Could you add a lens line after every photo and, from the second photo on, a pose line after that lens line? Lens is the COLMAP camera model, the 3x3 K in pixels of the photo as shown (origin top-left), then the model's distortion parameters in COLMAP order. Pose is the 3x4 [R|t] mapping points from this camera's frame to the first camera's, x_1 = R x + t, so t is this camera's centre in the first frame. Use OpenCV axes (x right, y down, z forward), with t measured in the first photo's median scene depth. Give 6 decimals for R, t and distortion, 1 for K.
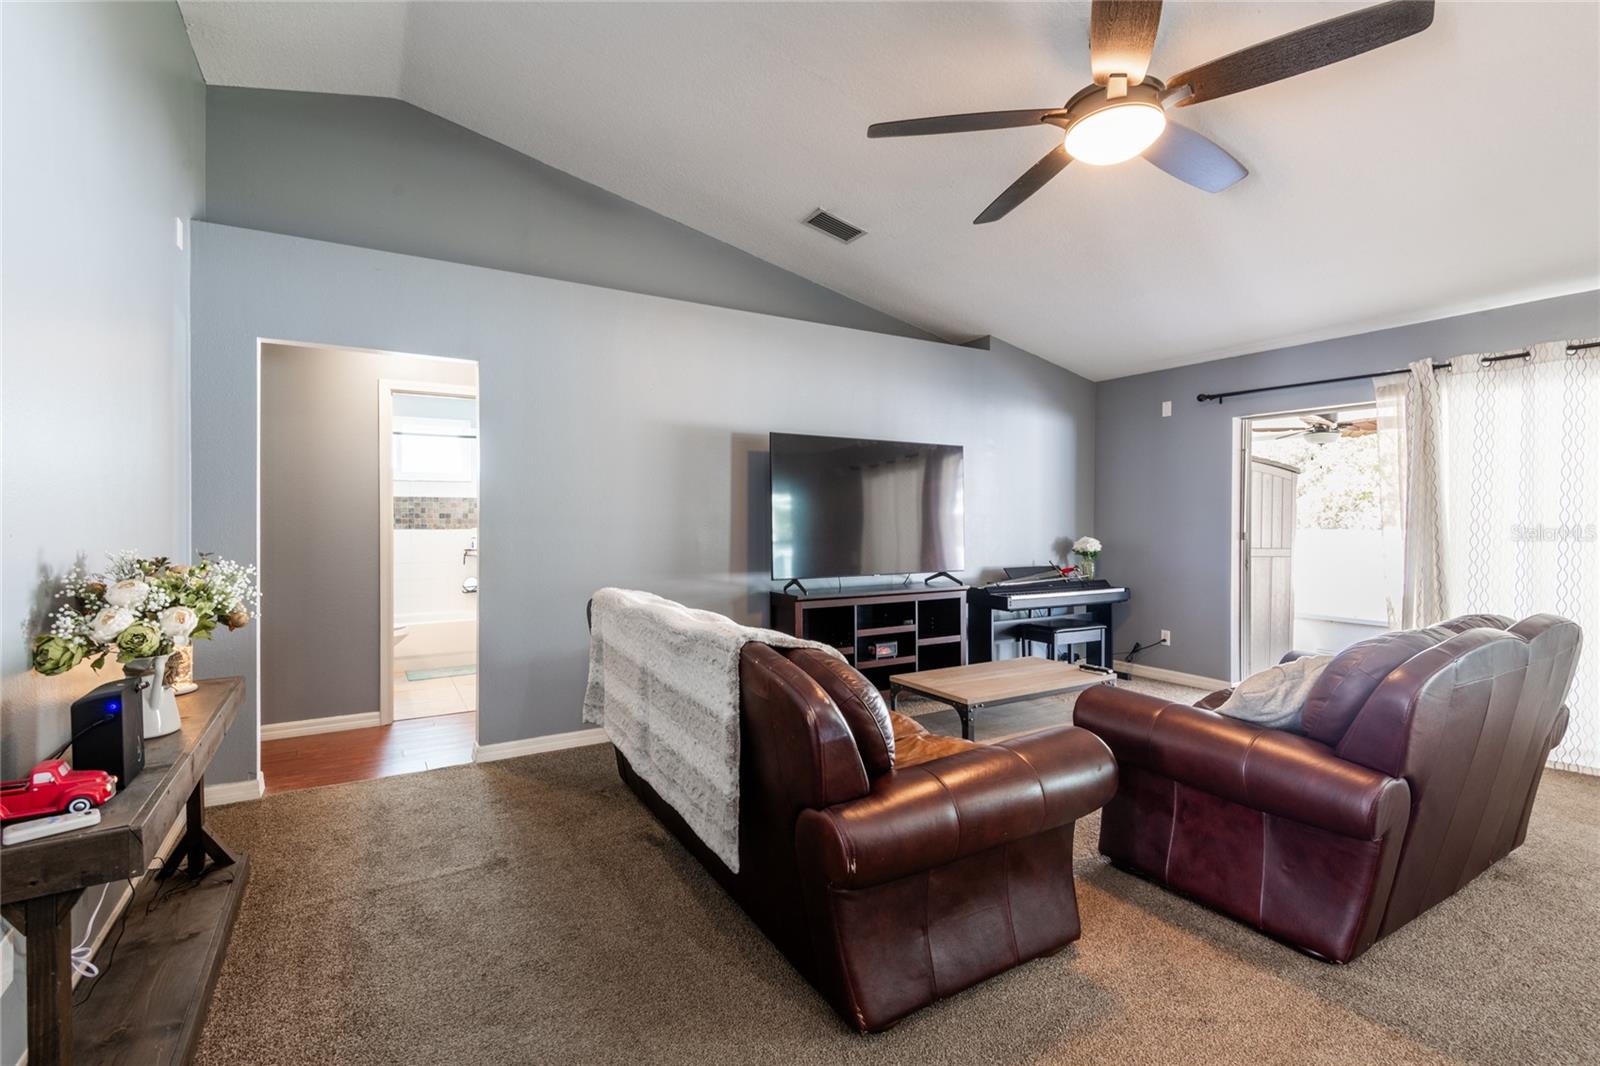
lens RADIAL K [[737.0, 0, 792.4], [0, 737.0, 528.4], [0, 0, 1]] dist [0.028947, -0.014512]
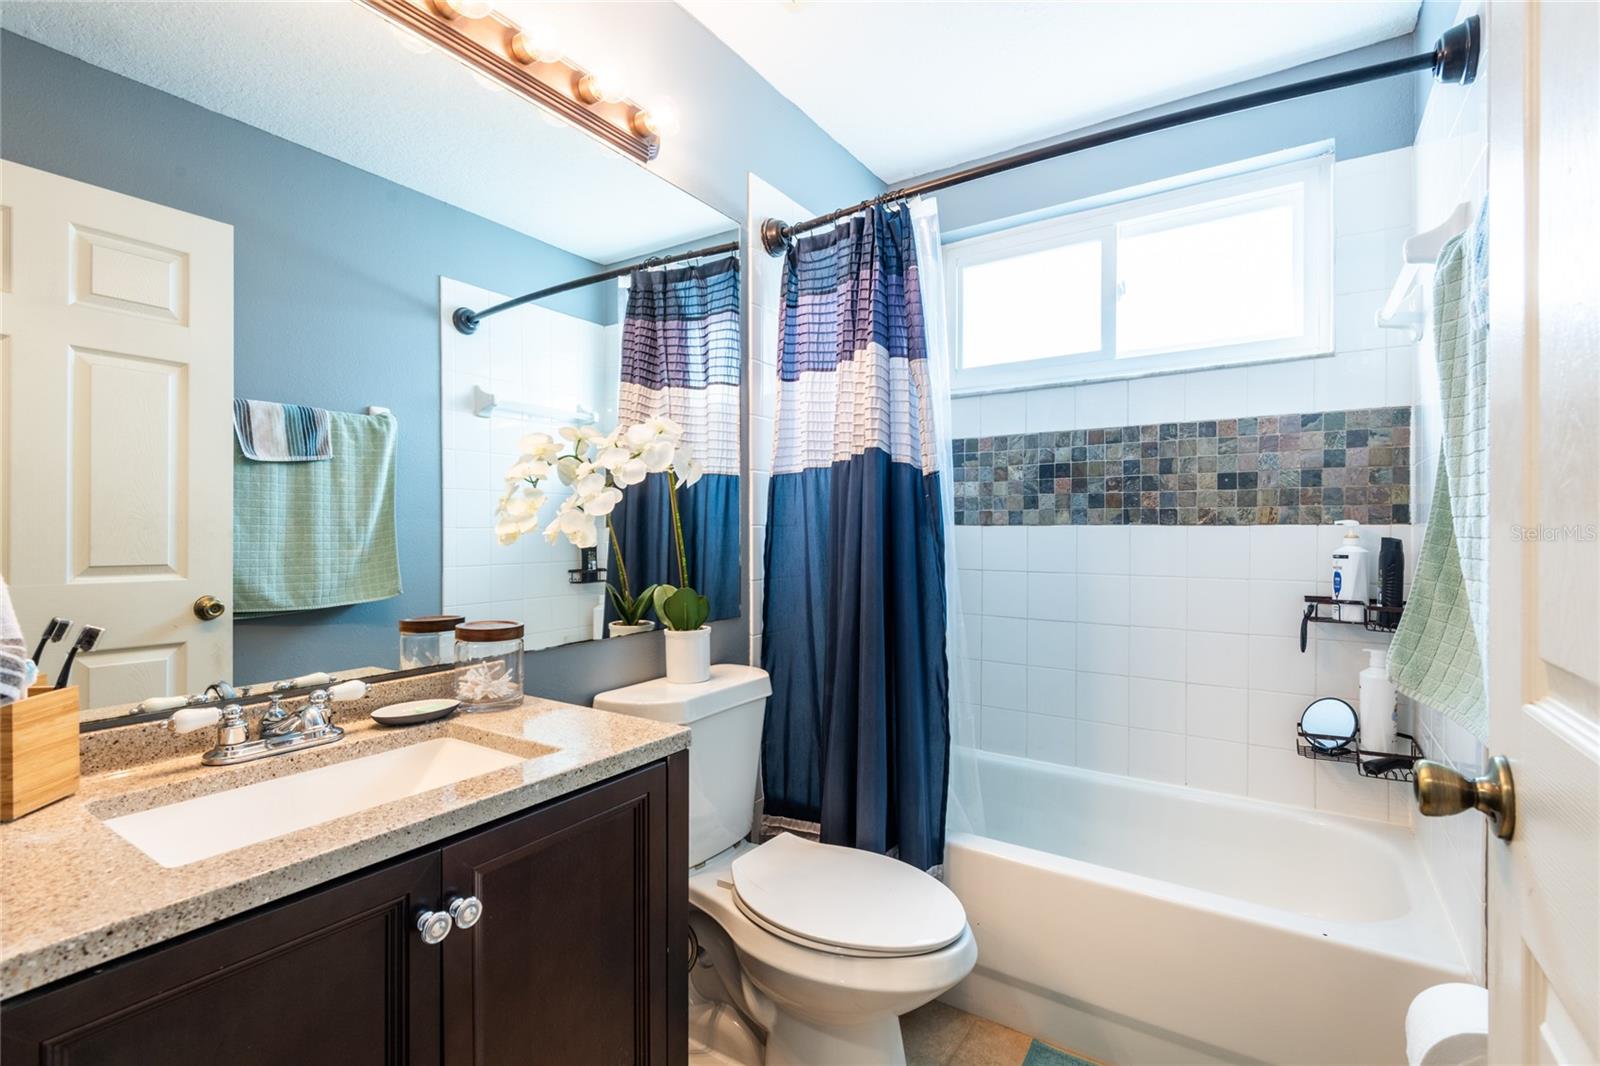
lens RADIAL K [[737.0, 0, 801.2], [0, 737.0, 526.8], [0, 0, 1]] dist [0.028947, -0.014512]
pose [[0.445120, 0.001863, -0.895469, -0.278821], [-0.015819, 0.999858, -0.005783, 0.006296], [0.895331, 0.016740, 0.445086, 0.711206]]
